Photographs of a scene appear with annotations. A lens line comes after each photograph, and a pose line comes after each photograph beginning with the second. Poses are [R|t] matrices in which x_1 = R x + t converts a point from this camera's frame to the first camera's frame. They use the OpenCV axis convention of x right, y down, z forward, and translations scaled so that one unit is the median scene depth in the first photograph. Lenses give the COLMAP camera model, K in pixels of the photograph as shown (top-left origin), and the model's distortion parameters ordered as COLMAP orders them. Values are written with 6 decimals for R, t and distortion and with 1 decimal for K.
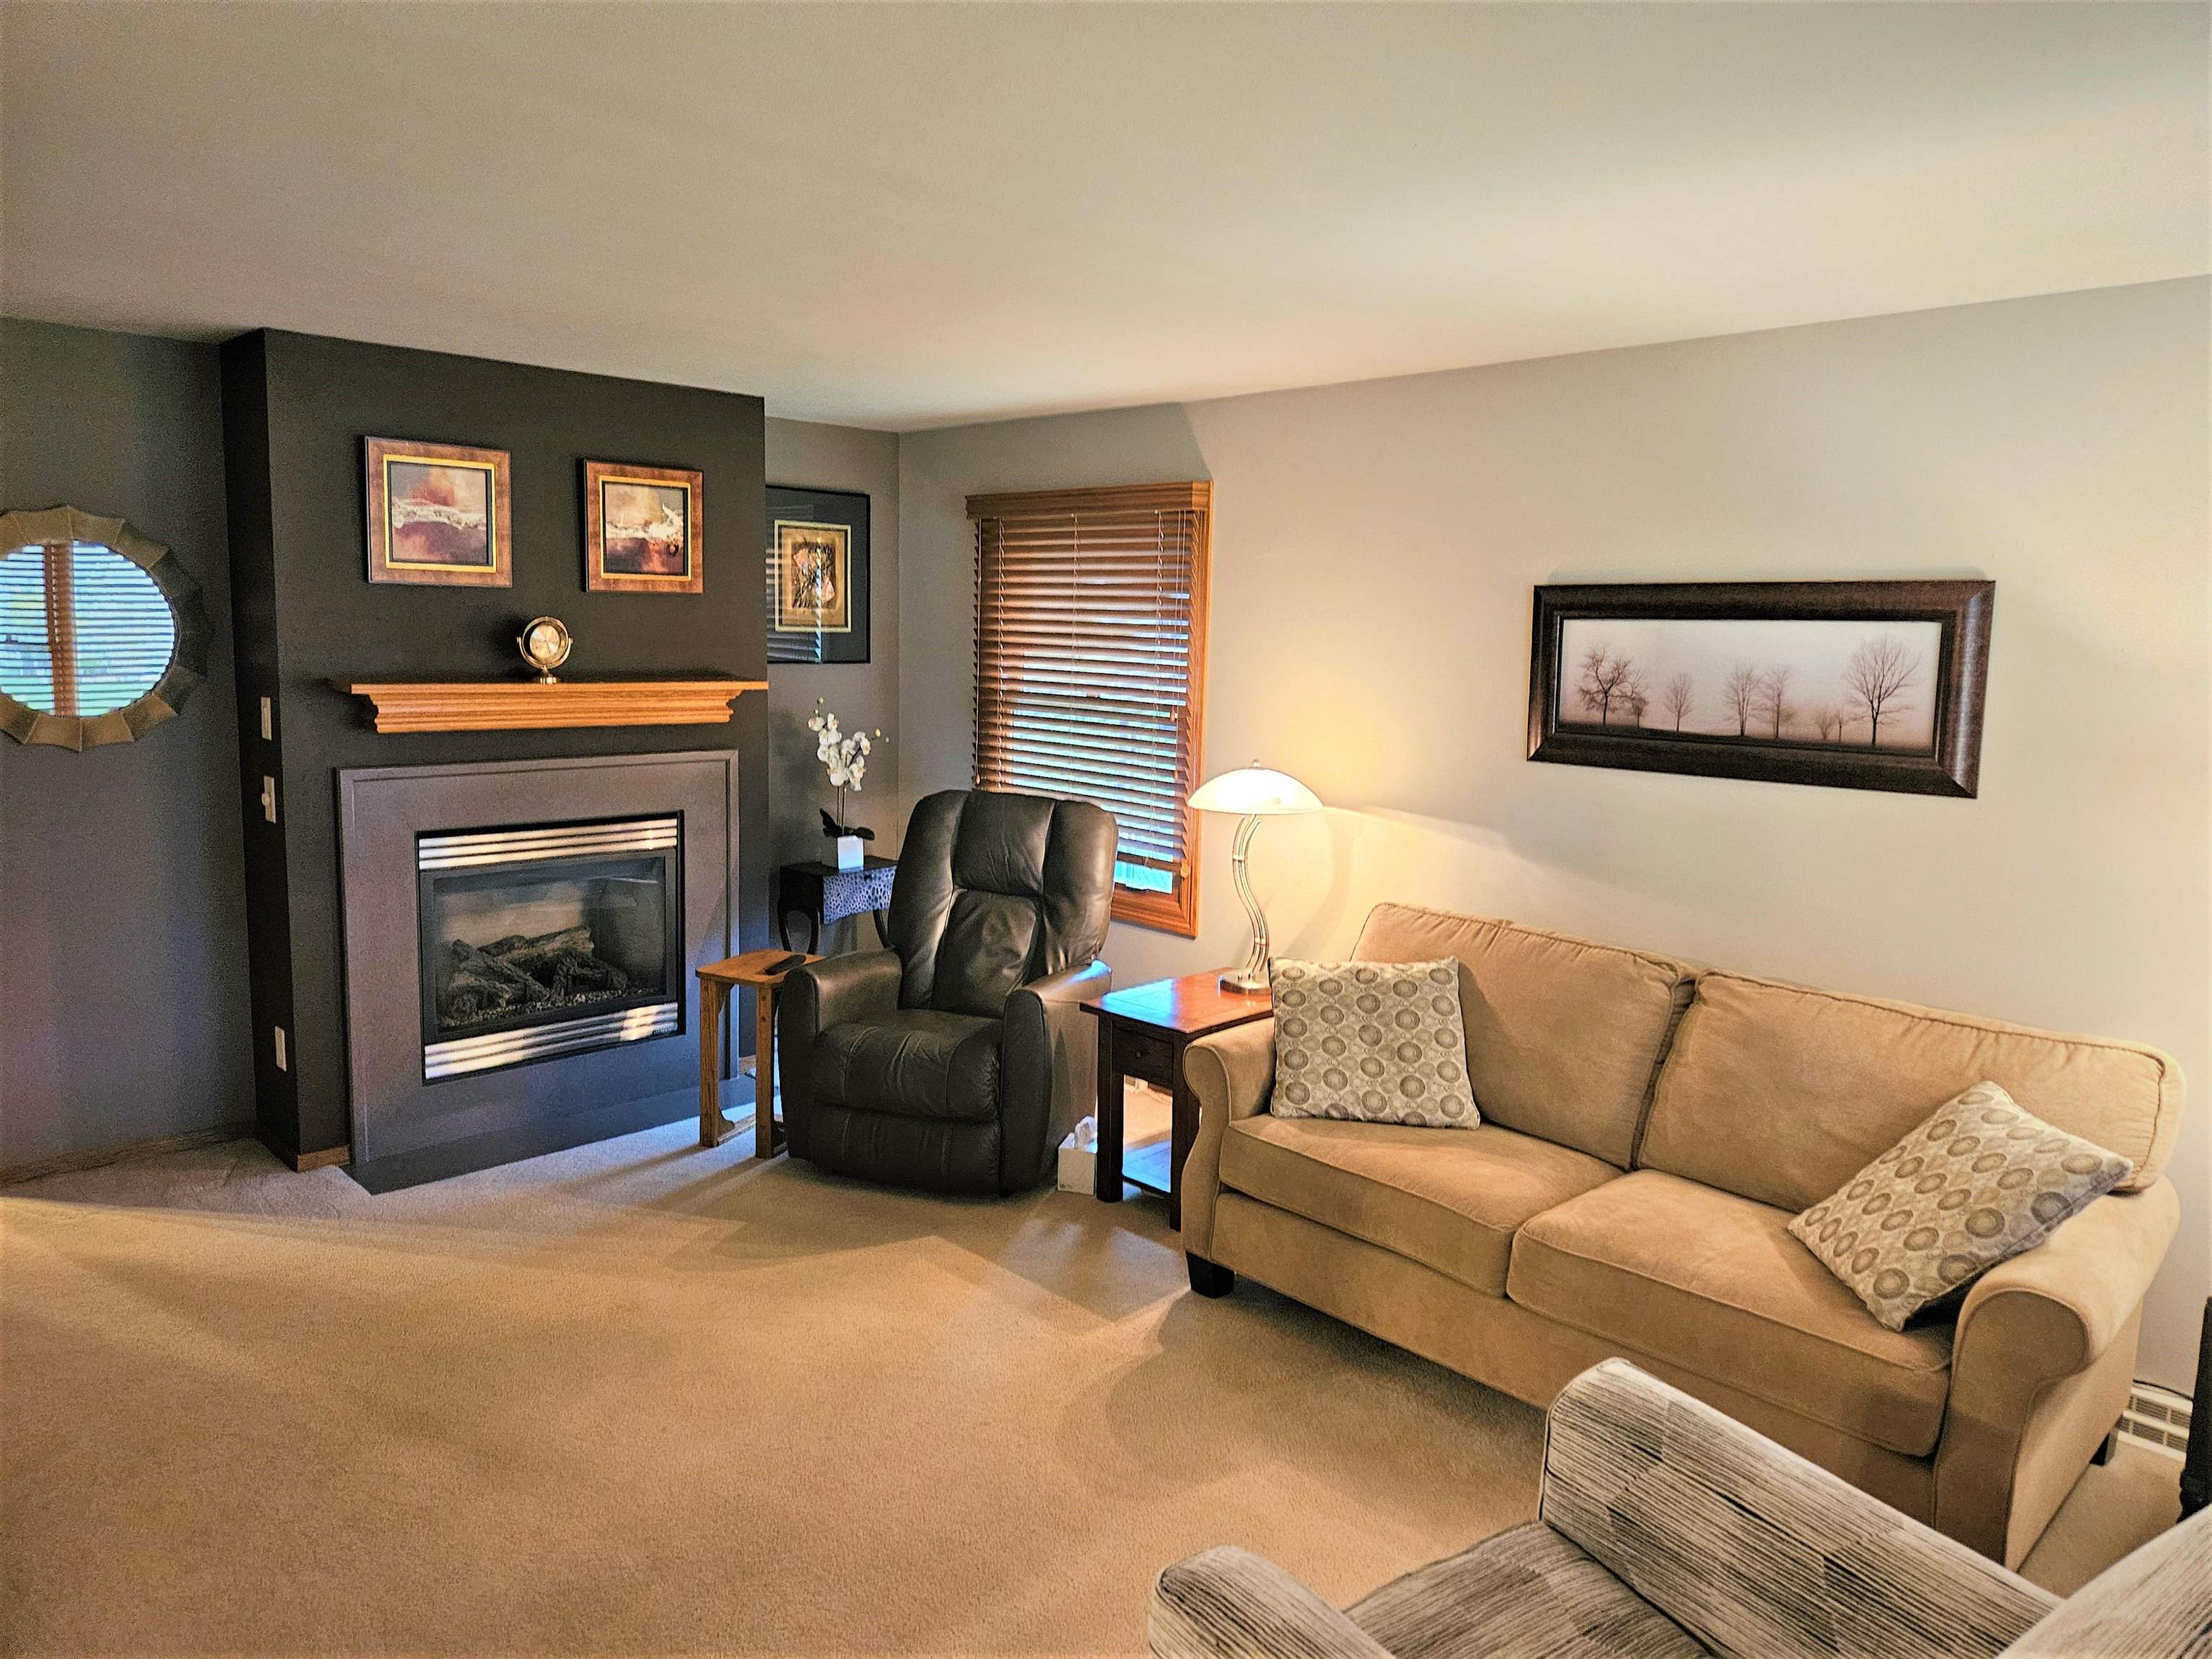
lens RADIAL K [[1475.0, 0, 1148.4], [0, 1475.0, 817.3], [0, 0, 1]] dist [0.031533, -0.000516]
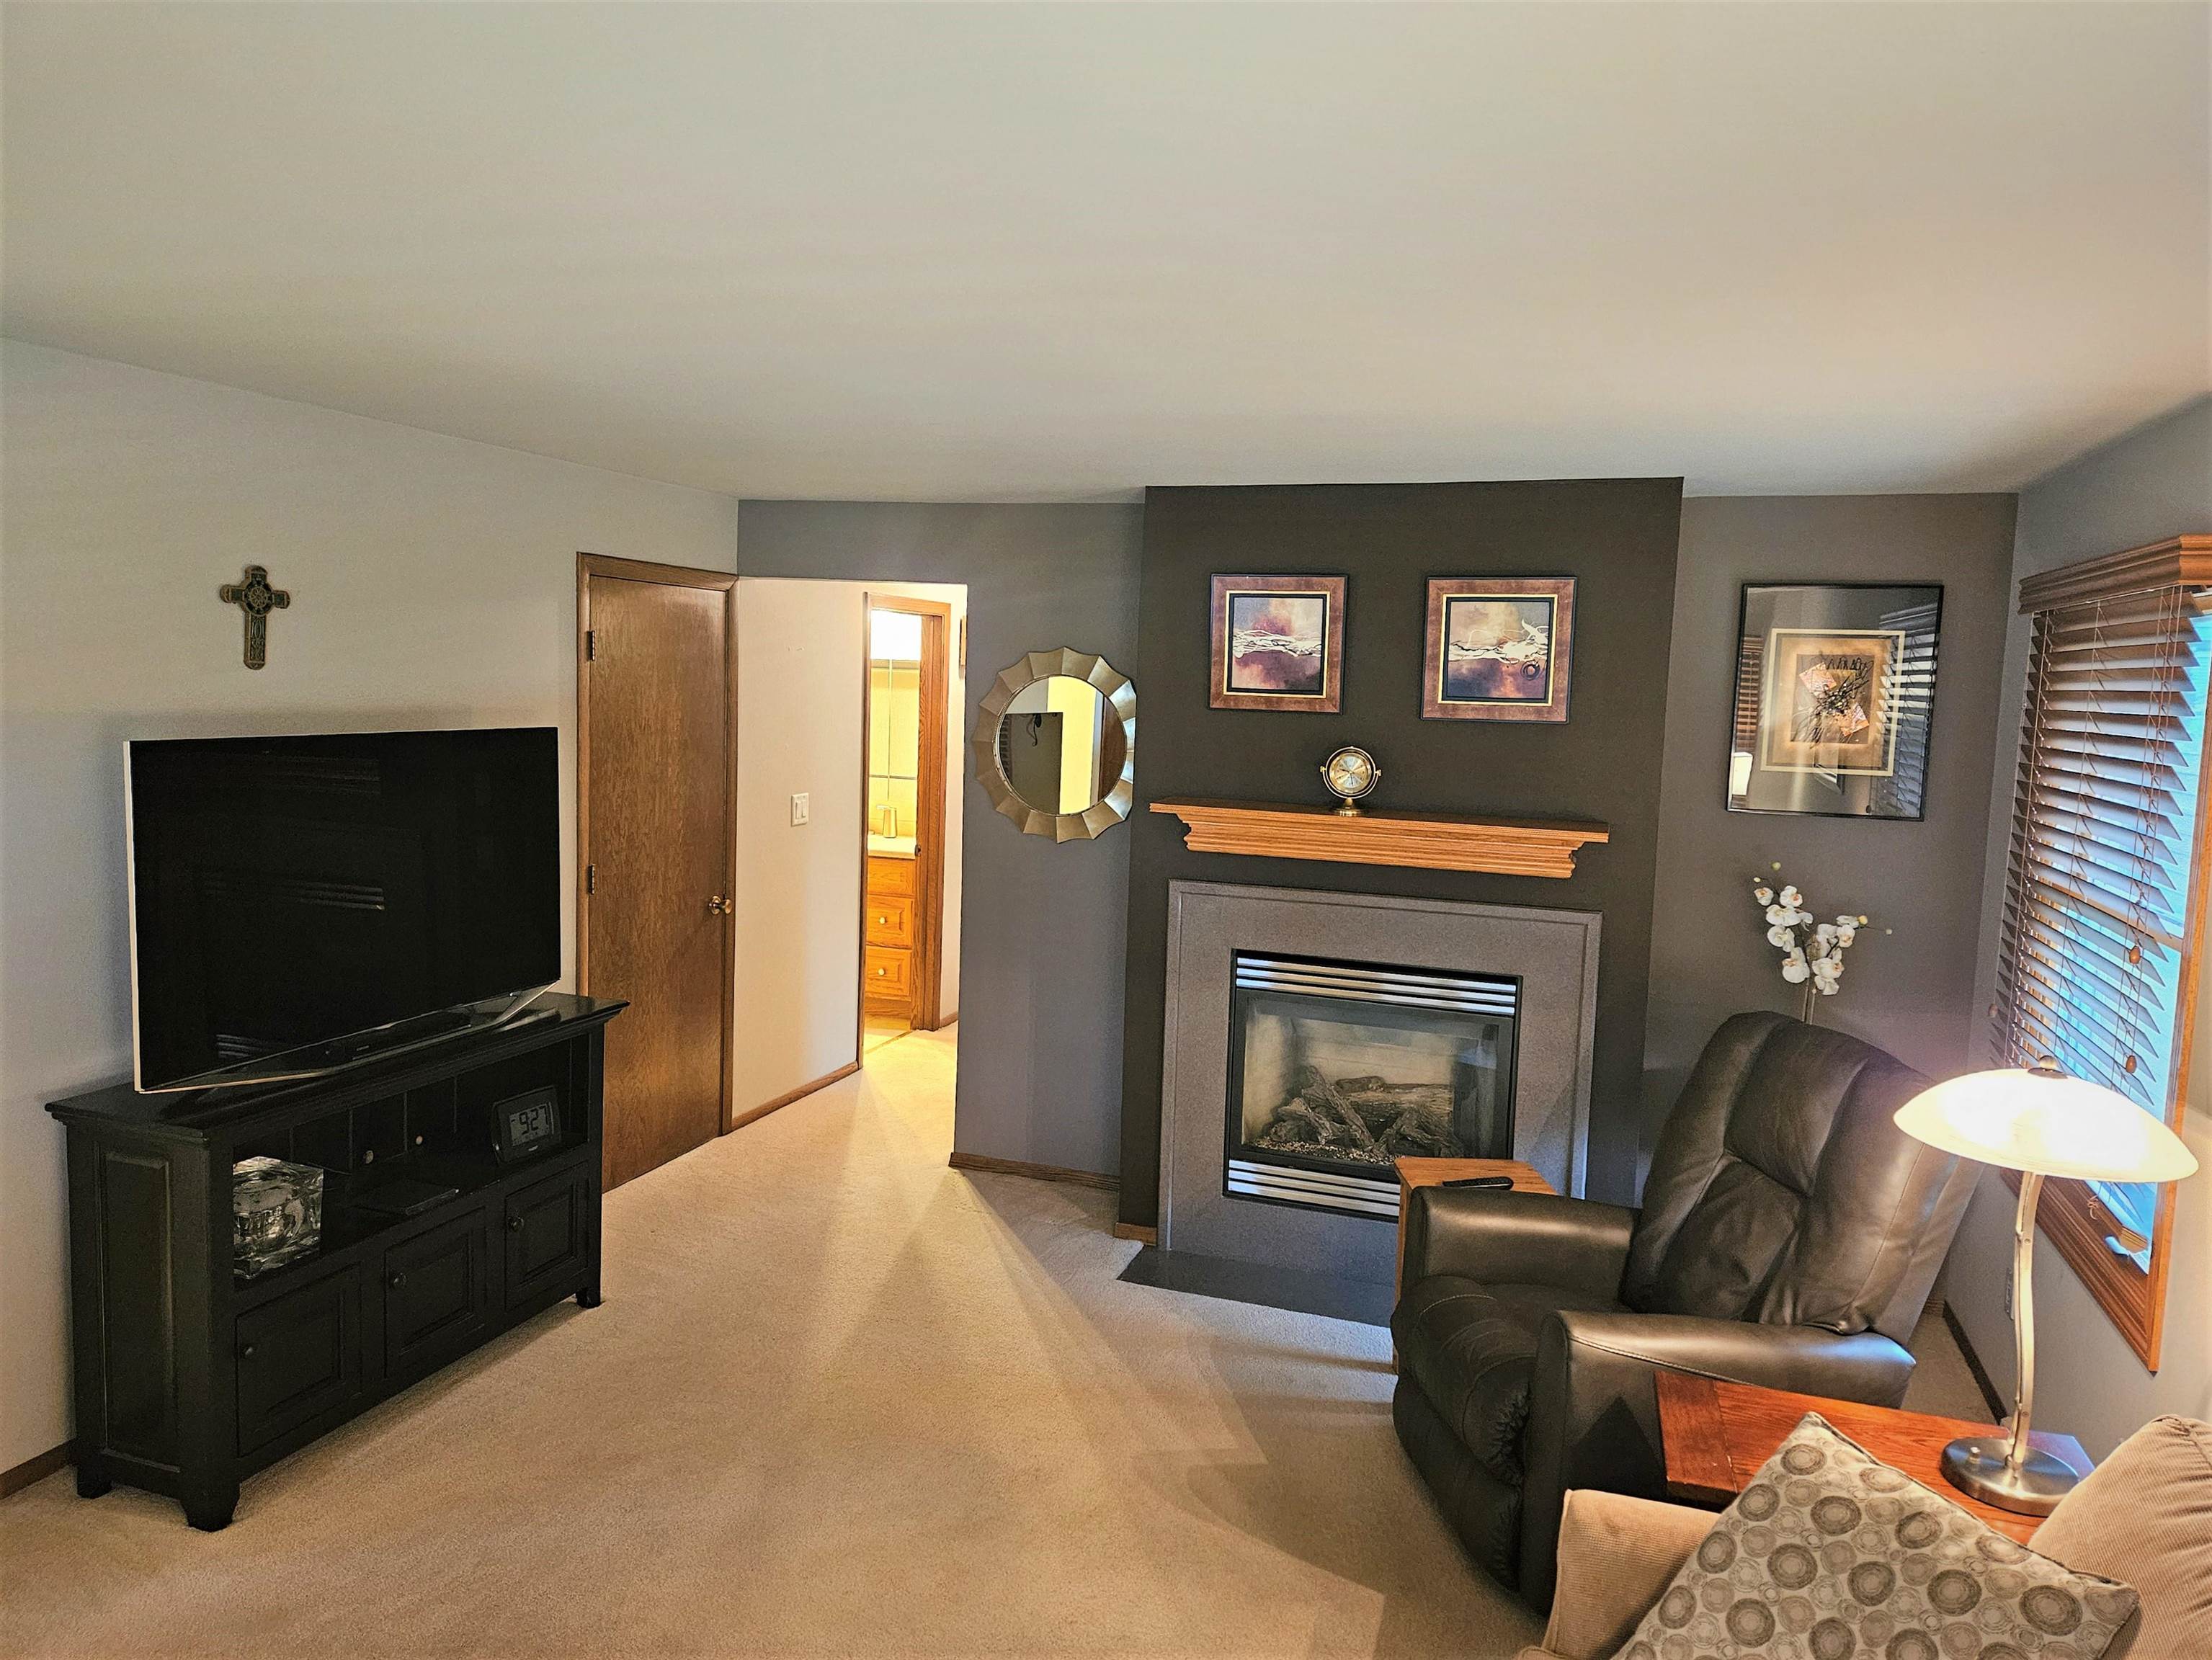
lens RADIAL K [[1529.4, 0, 1122.6], [0, 1529.4, 824.9], [0, 0, 1]] dist [0.083700, -0.073862]
pose [[0.436350, 0.077867, -0.896402, 0.393644], [-0.143182, 0.989563, 0.016262, -0.076797], [0.888312, 0.121253, 0.442945, 0.424400]]
